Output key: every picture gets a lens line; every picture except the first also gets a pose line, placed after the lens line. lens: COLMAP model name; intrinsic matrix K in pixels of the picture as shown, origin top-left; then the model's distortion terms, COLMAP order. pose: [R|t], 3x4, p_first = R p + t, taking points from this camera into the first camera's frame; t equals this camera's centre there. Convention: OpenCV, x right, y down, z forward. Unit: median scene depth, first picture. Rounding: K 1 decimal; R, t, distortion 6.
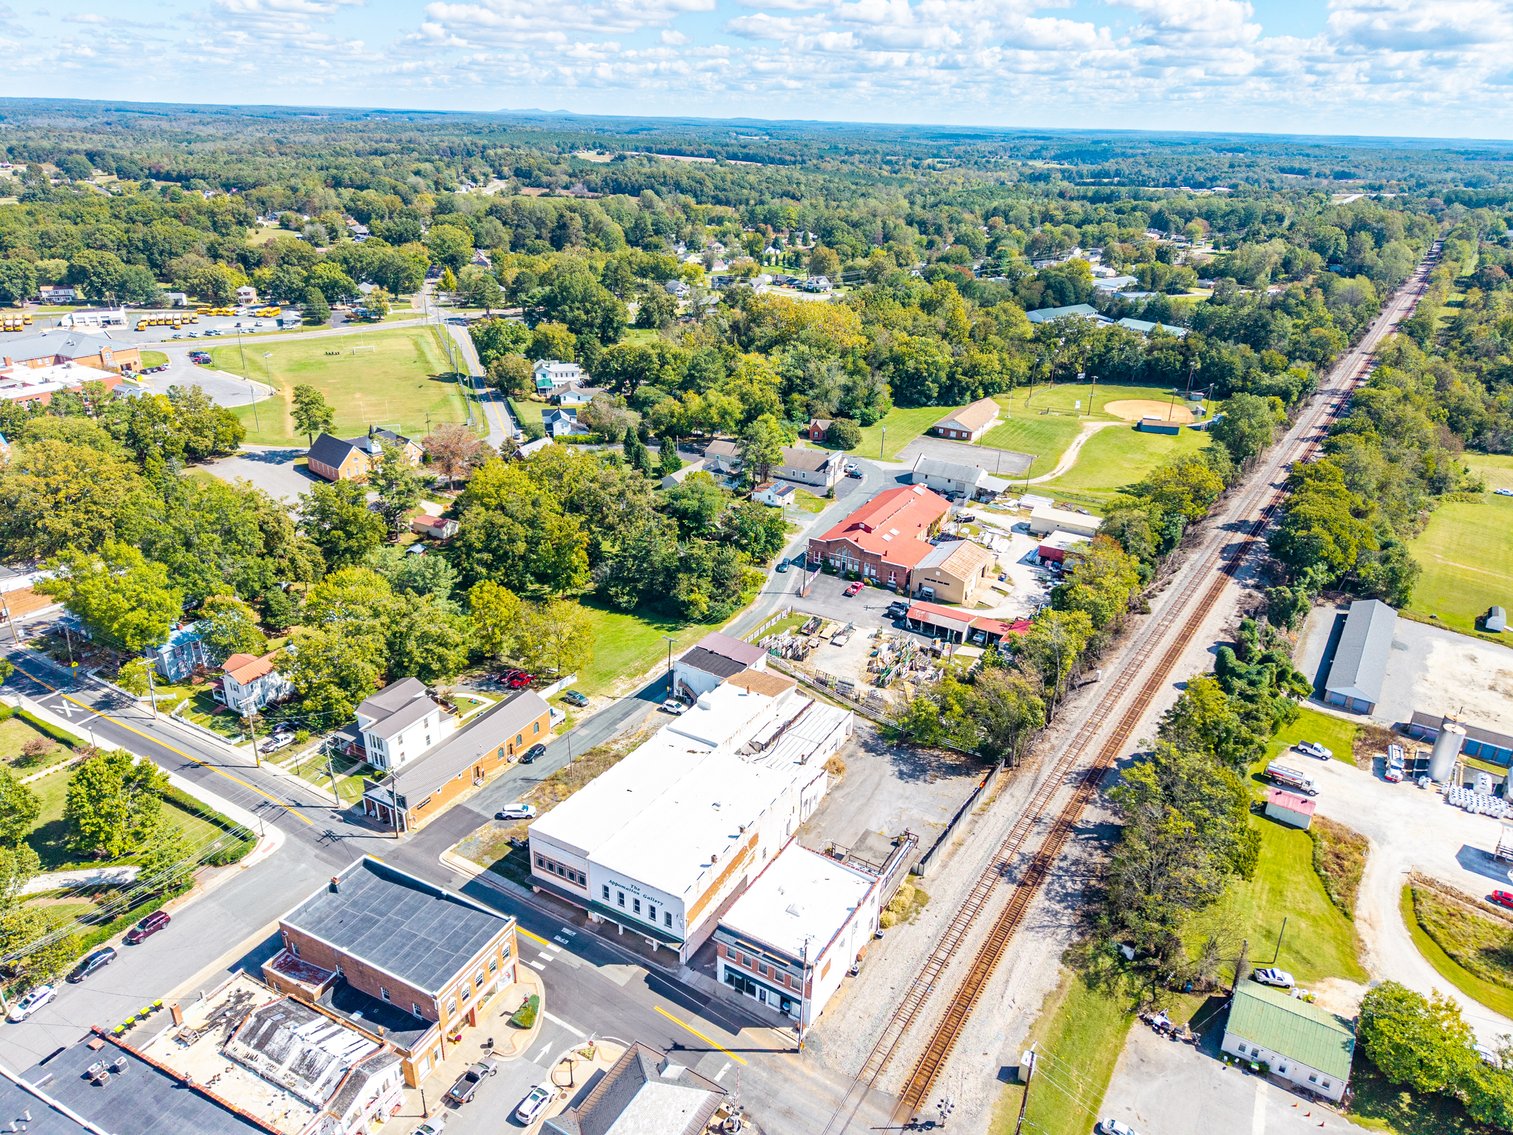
lens RADIAL K [[1004.7, 0, 756.1], [0, 1004.7, 567.9], [0, 0, 1]] dist [0.025210, -0.024366]
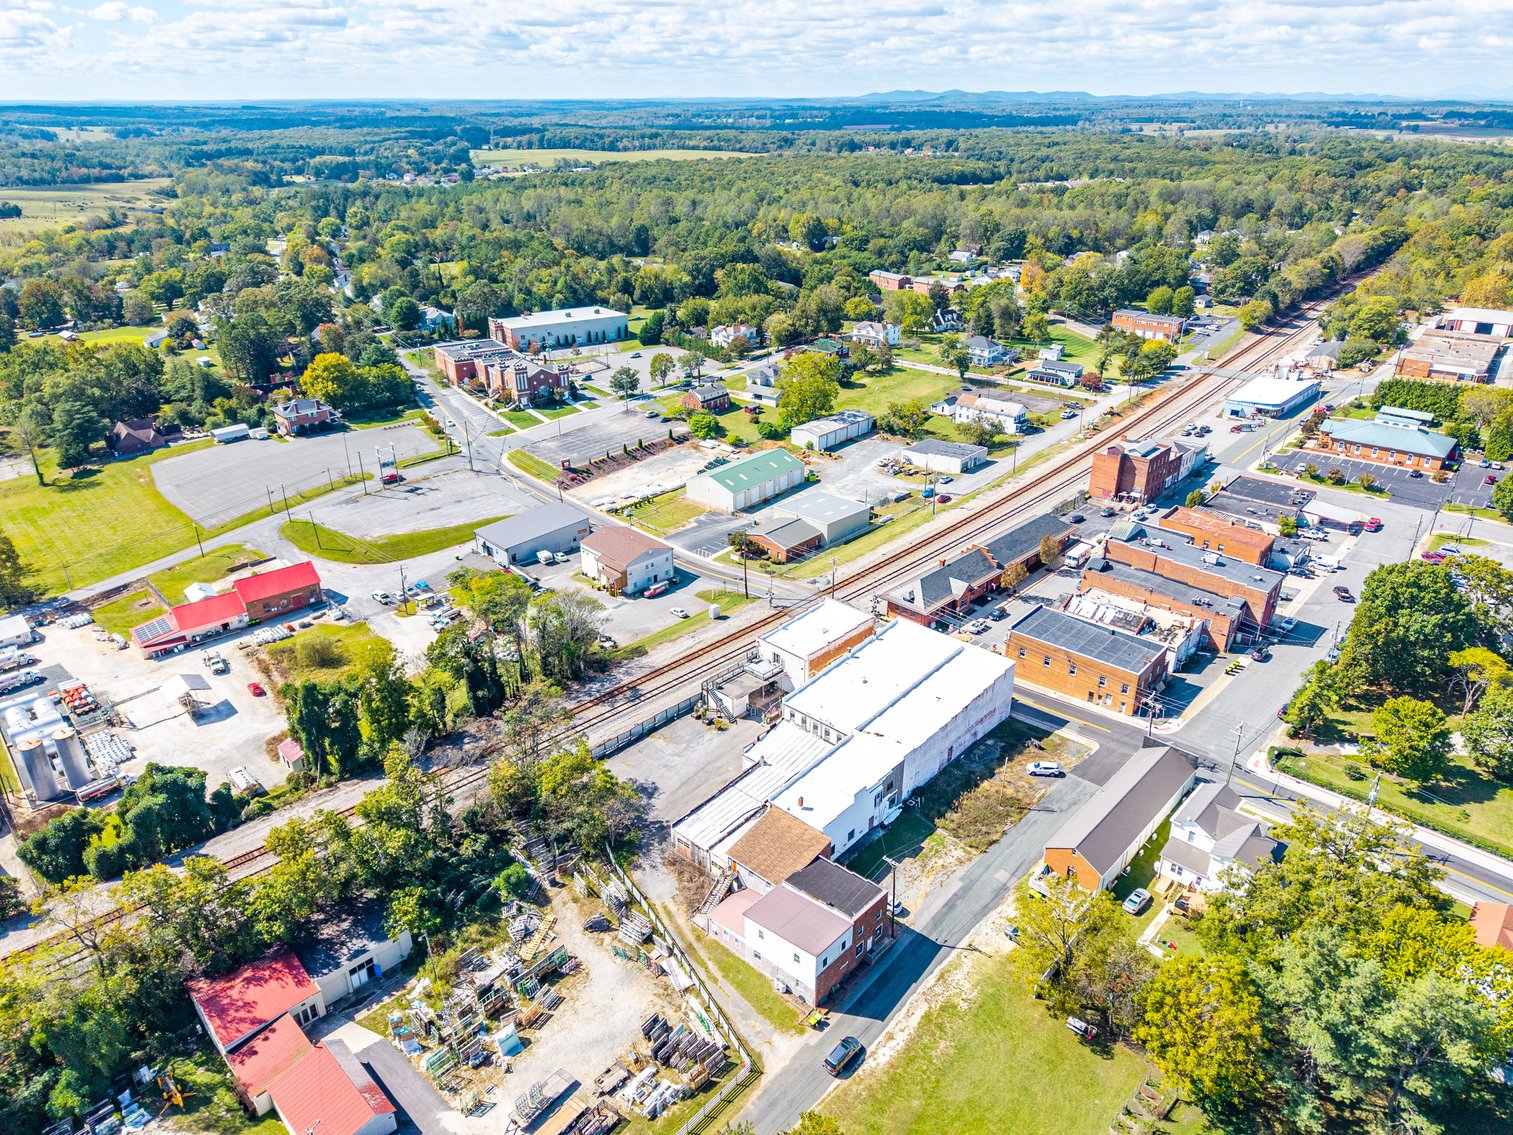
lens RADIAL K [[1004.7, 0, 754.2], [0, 1004.7, 572.7], [0, 0, 1]] dist [0.025210, -0.024366]
pose [[-0.970573, -0.123747, 0.206578, -0.087111], [0.077207, 0.652659, 0.753708, -0.463099], [-0.228094, 0.747478, -0.623899, 1.021587]]
